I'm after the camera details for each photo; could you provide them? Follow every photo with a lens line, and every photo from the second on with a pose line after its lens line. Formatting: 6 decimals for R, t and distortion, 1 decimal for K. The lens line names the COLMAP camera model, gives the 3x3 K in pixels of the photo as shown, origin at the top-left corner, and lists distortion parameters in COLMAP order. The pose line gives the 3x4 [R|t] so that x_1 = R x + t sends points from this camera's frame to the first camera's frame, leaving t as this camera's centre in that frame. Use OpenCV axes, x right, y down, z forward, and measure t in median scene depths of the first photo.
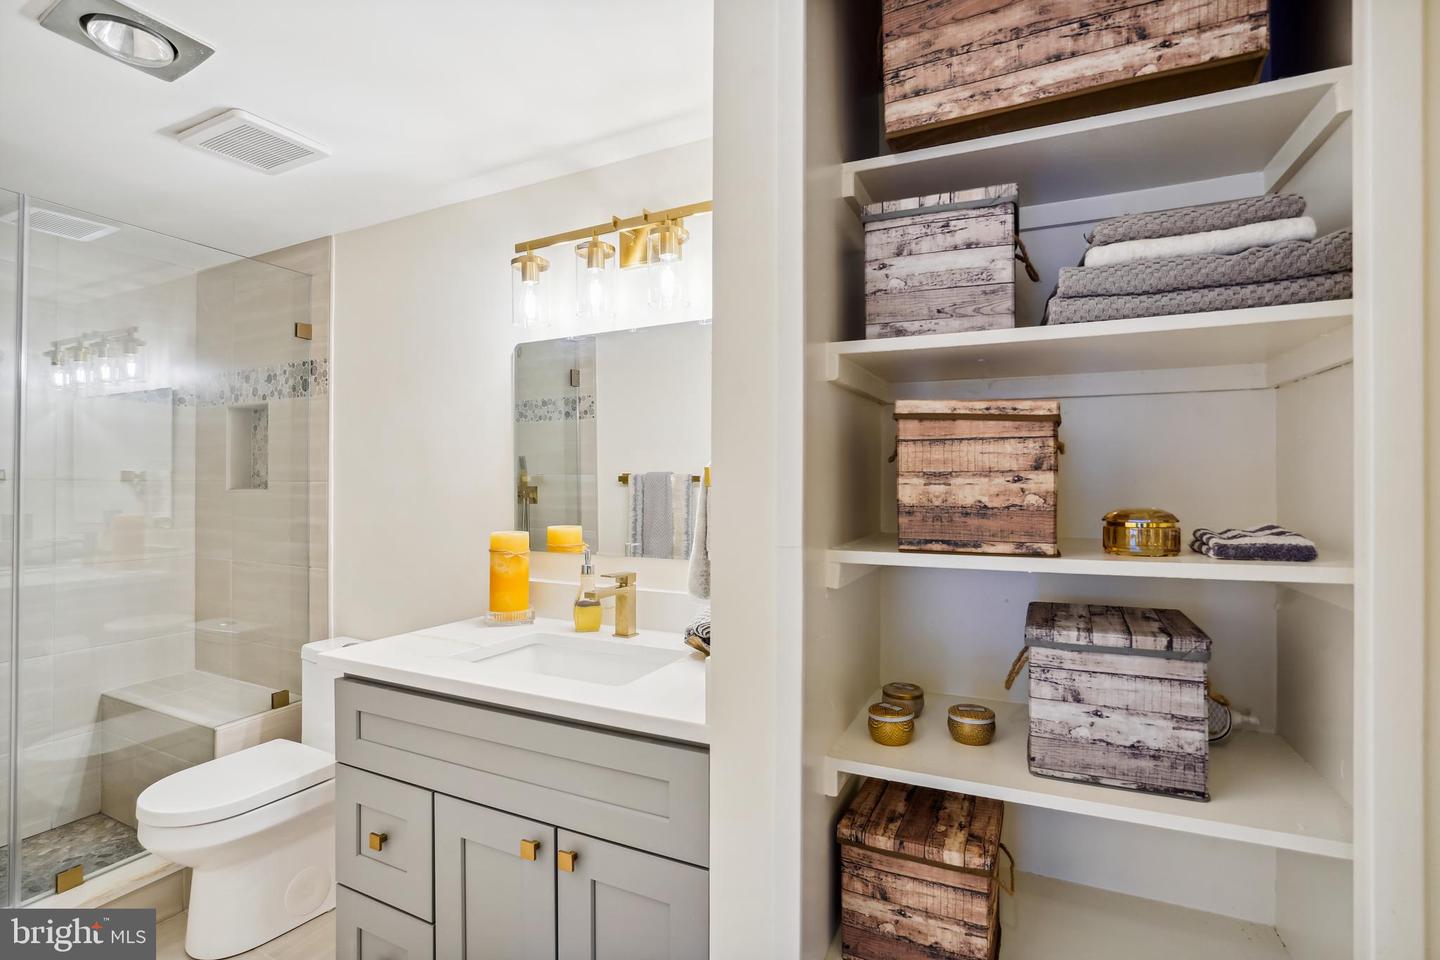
lens RADIAL K [[668.9, 0, 723.1], [0, 668.9, 473.8], [0, 0, 1]] dist [-0.044486, 0.016386]
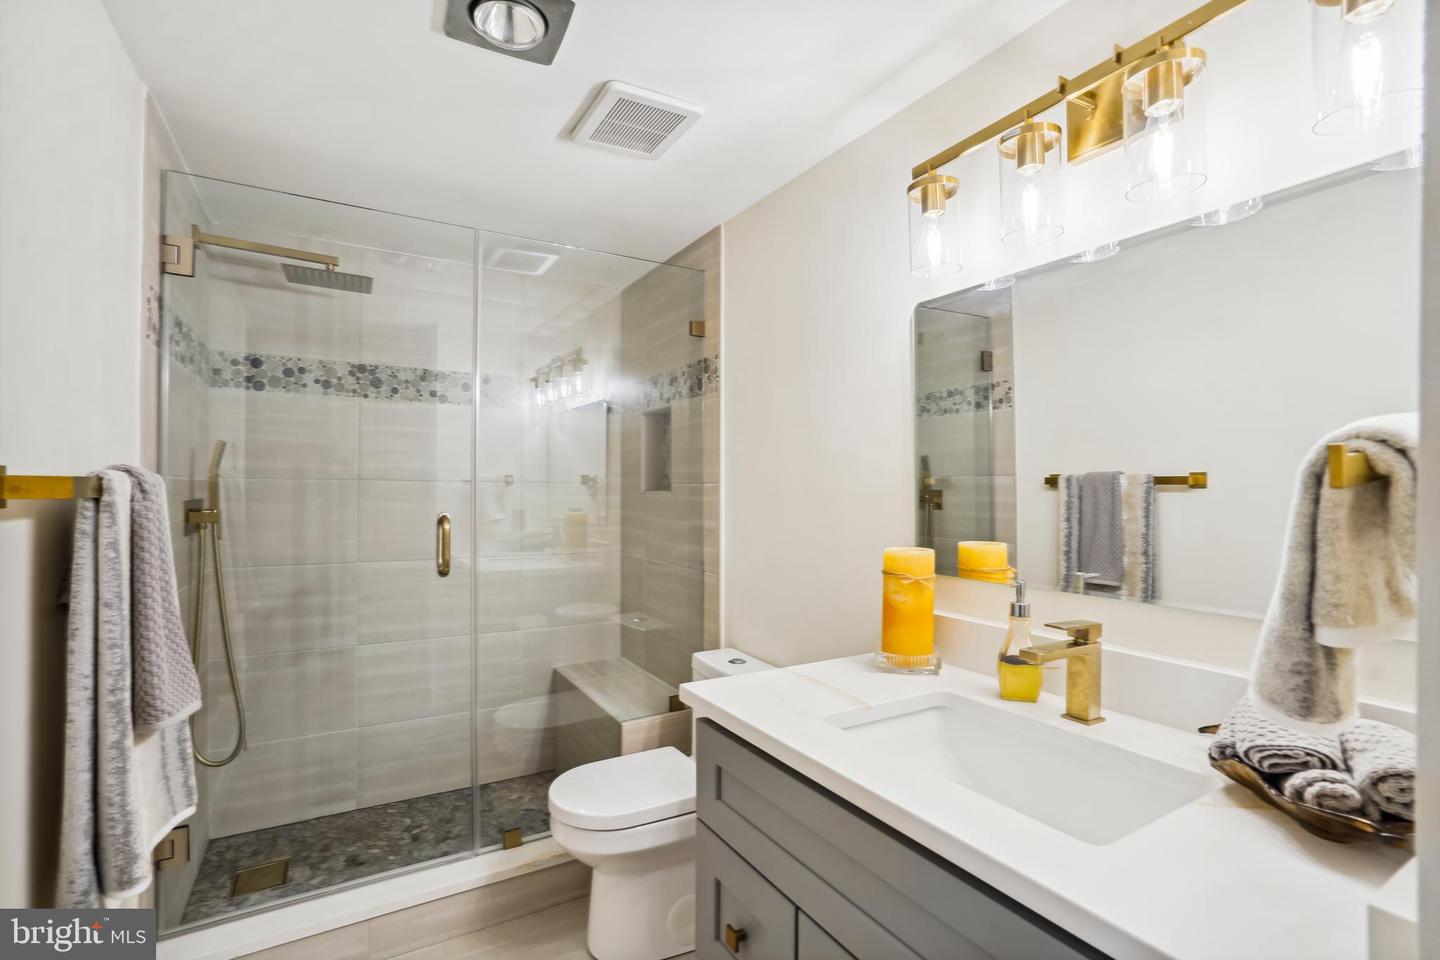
lens RADIAL K [[668.9, 0, 724.3], [0, 668.9, 485.6], [0, 0, 1]] dist [-0.044486, 0.016386]
pose [[0.833886, 0.001639, -0.551934, -0.062843], [0.004303, 0.999946, 0.009471, 0.006168], [0.551920, -0.010273, 0.833834, 0.205876]]
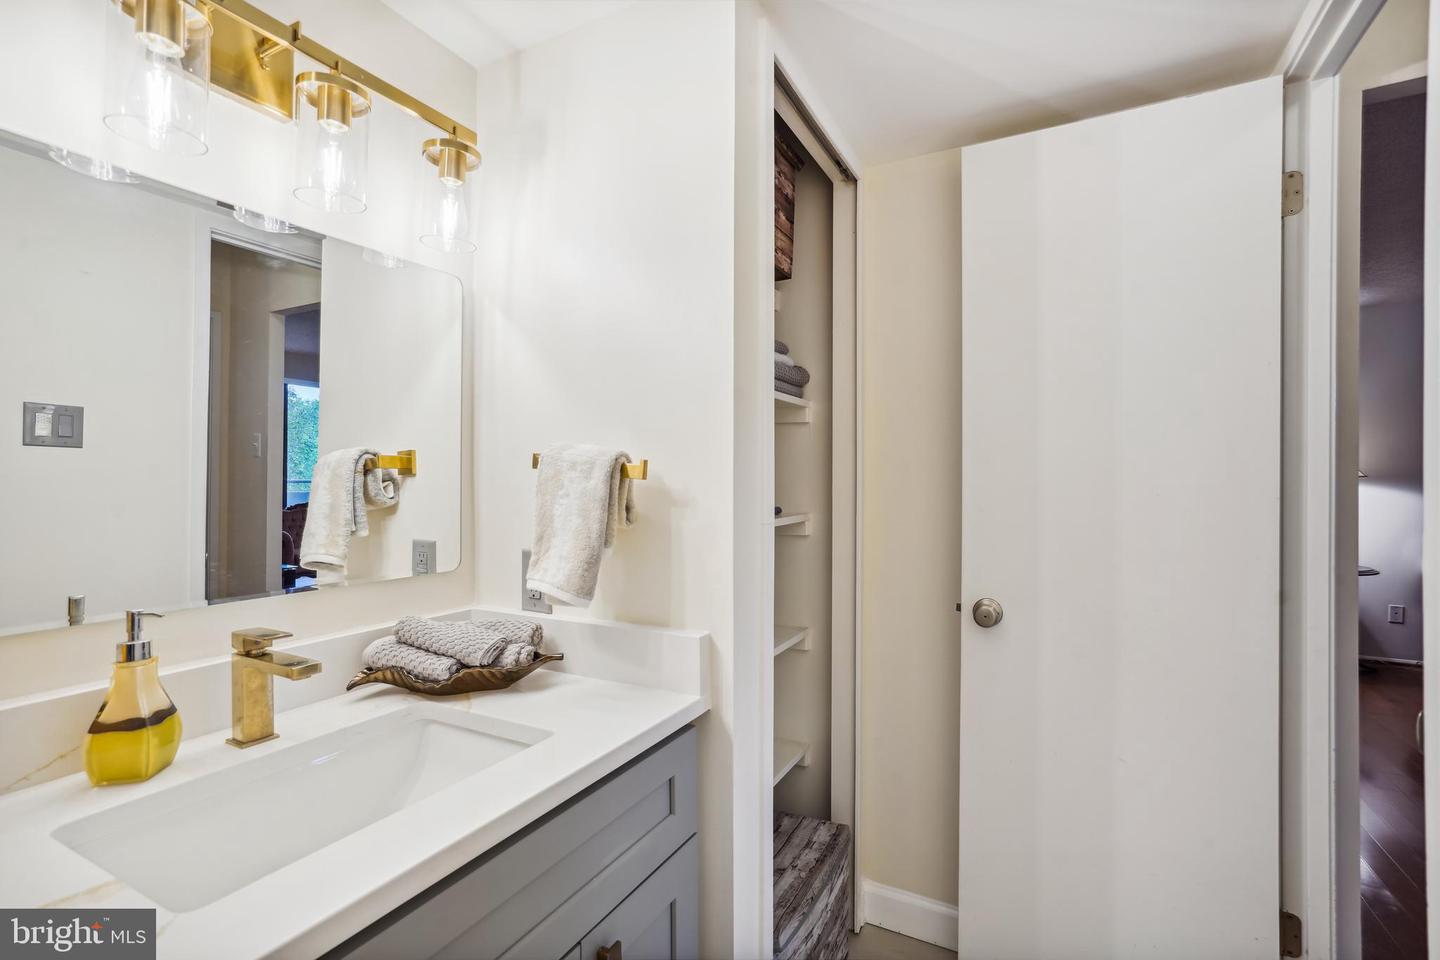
lens RADIAL K [[668.9, 0, 726.4], [0, 668.9, 478.9], [0, 0, 1]] dist [-0.044486, 0.016386]
pose [[0.029303, 0.003708, 0.999564, -0.511104], [-0.008031, 0.999962, -0.003474, 0.013360], [-0.999538, -0.007925, 0.029332, 0.429900]]
